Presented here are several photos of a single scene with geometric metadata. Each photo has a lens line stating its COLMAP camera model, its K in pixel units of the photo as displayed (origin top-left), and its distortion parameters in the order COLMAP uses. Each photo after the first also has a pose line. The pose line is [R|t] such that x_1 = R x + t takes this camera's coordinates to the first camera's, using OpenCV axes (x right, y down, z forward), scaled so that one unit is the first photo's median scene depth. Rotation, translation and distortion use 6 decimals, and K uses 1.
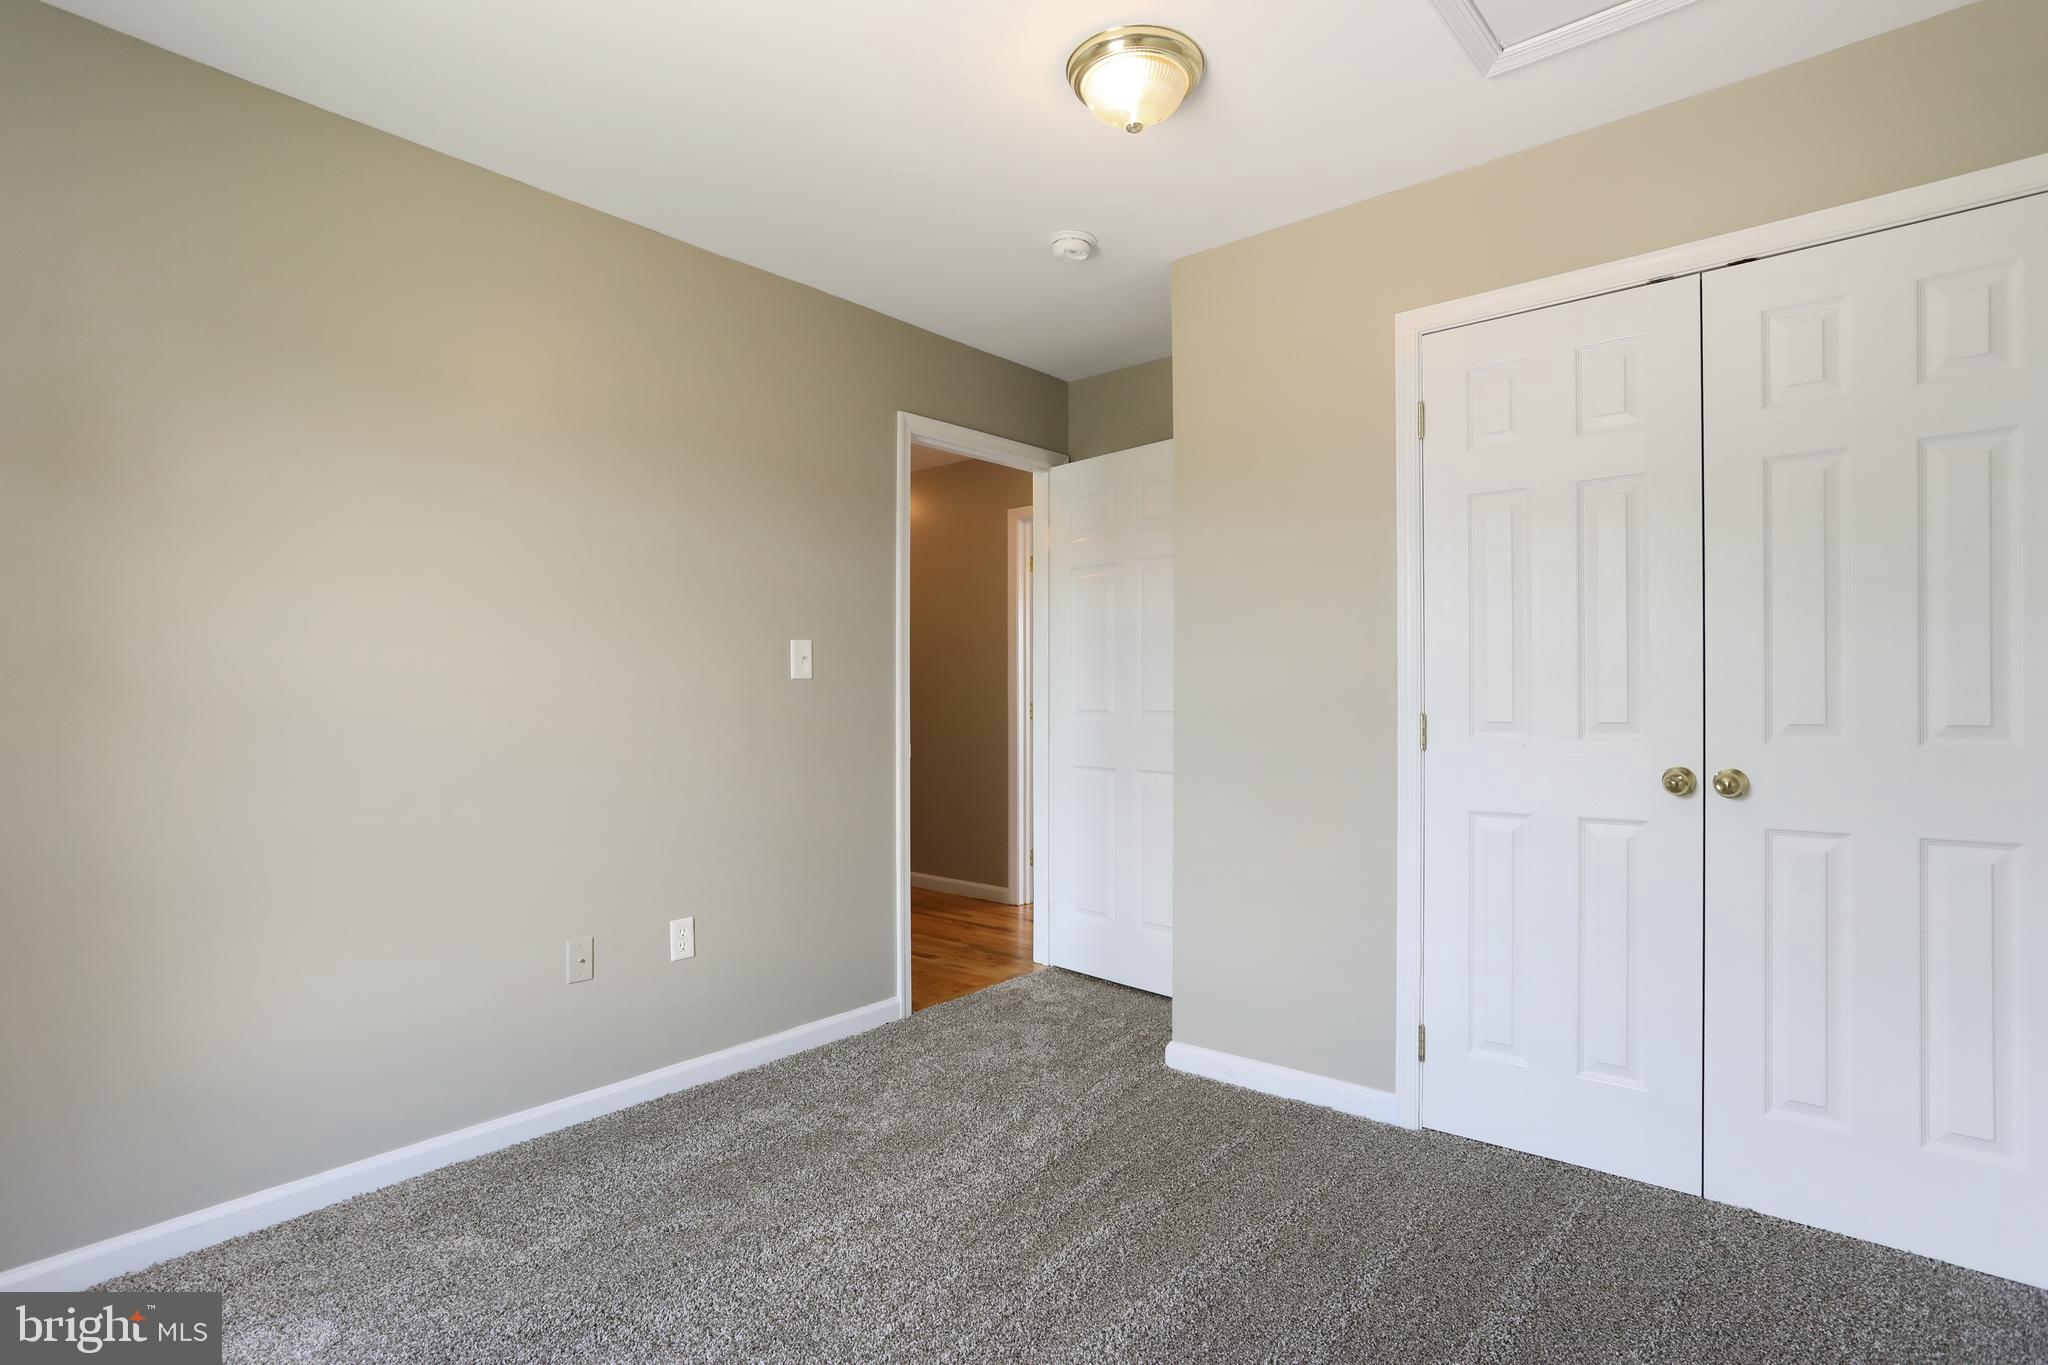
lens RADIAL K [[1012.8, 0, 1027.8], [0, 1012.8, 698.4], [0, 0, 1]] dist [-0.000622, -0.000083]
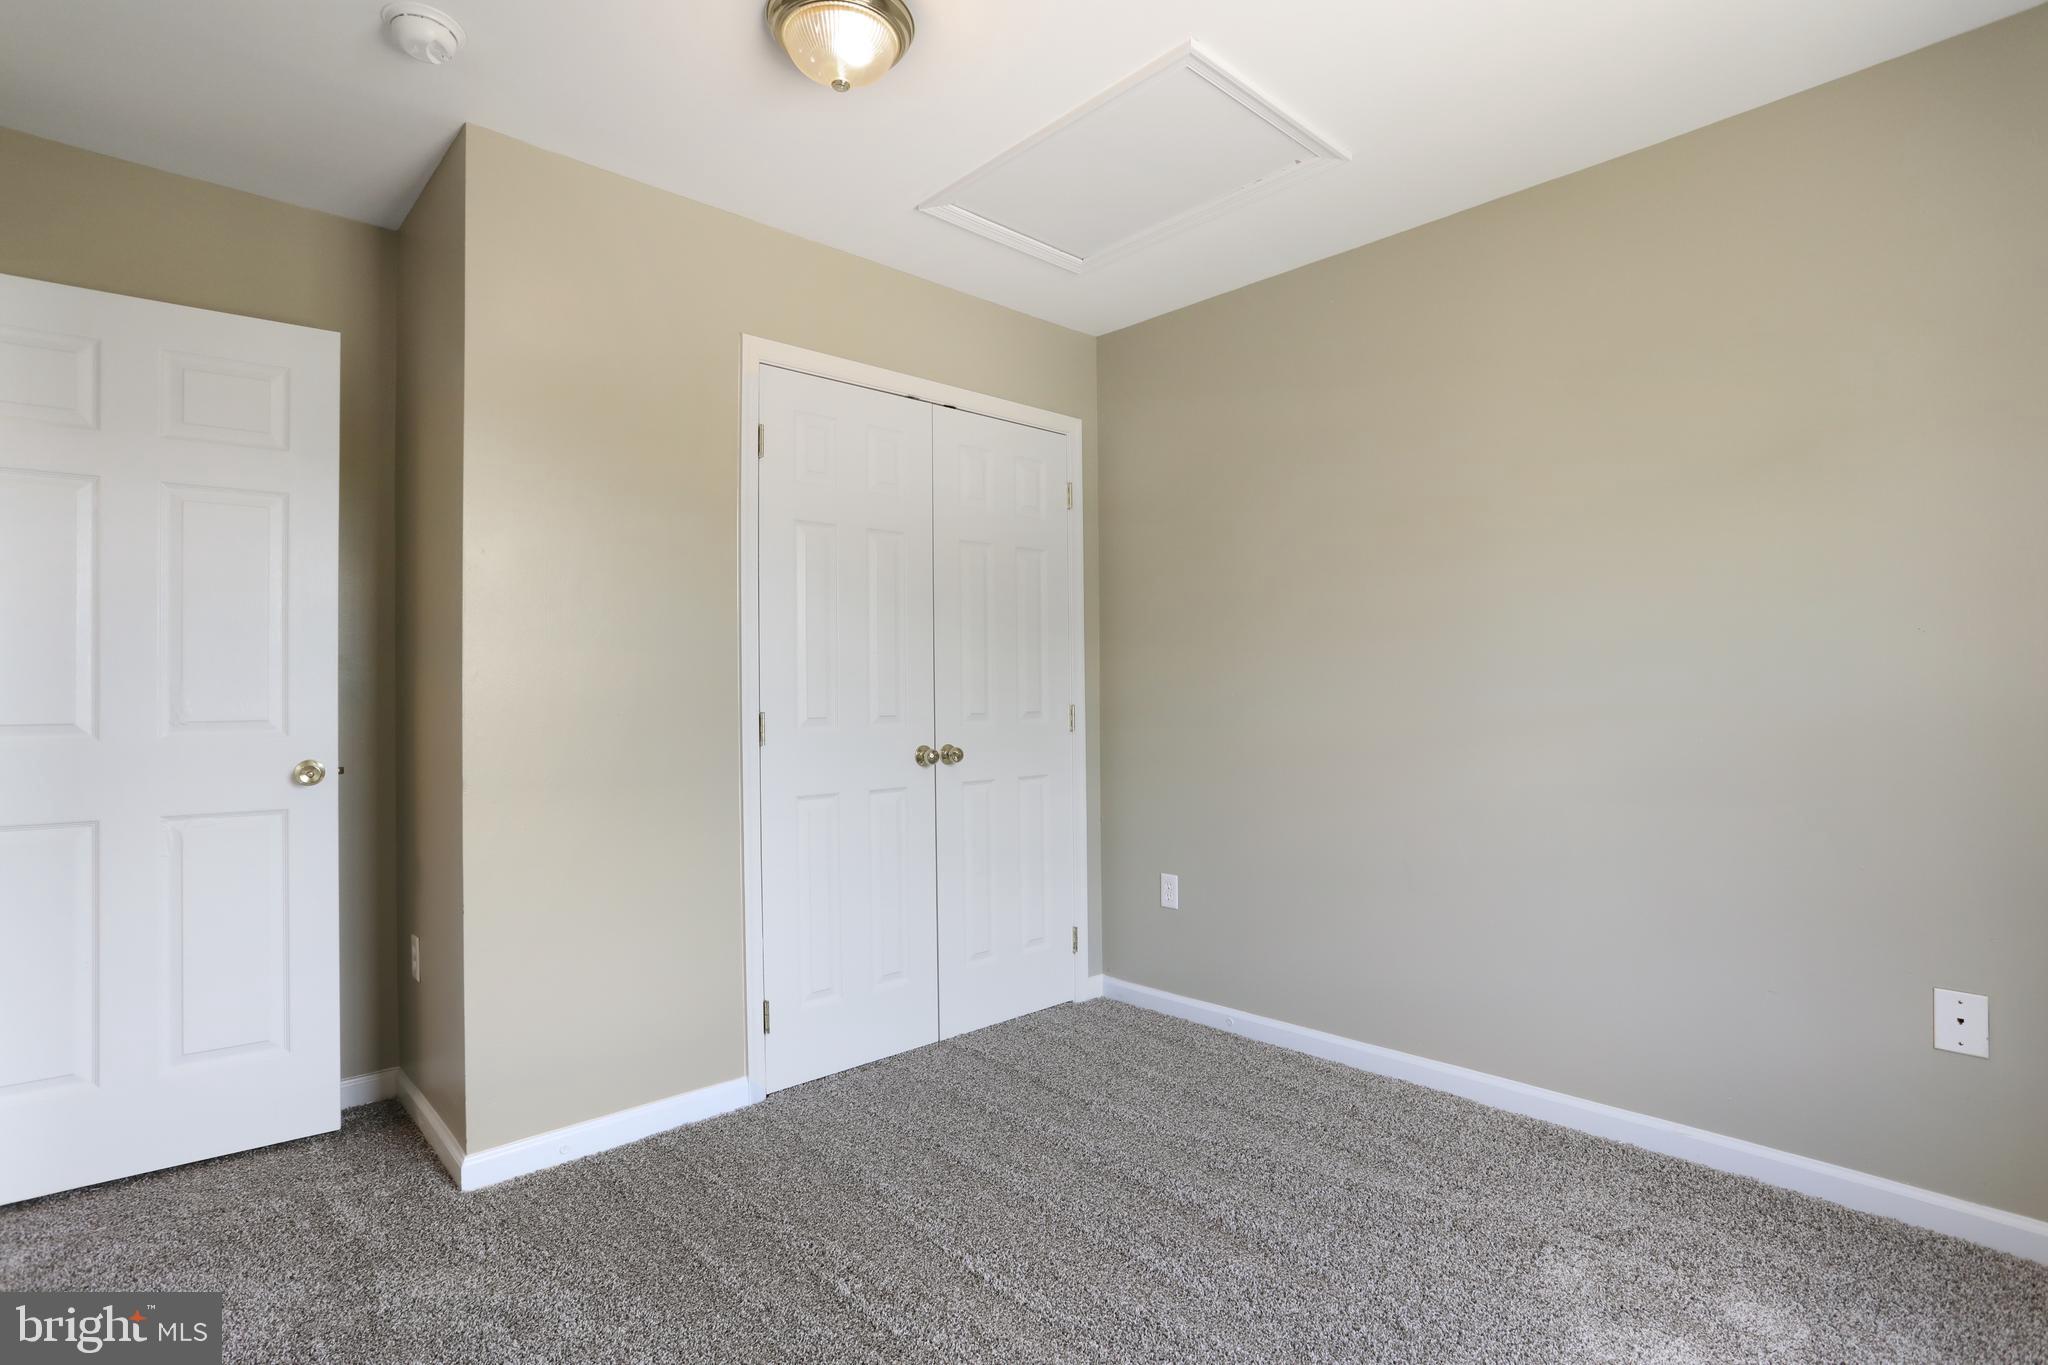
lens RADIAL K [[1032.8, 0, 1012.8], [0, 1032.8, 688.6], [0, 0, 1]] dist [-0.000109, 0.000076]
pose [[0.134092, 0.015056, 0.990855, -0.669720], [0.011258, 0.999797, -0.016716, 0.012697], [-0.990905, 0.013397, 0.133895, 0.587375]]
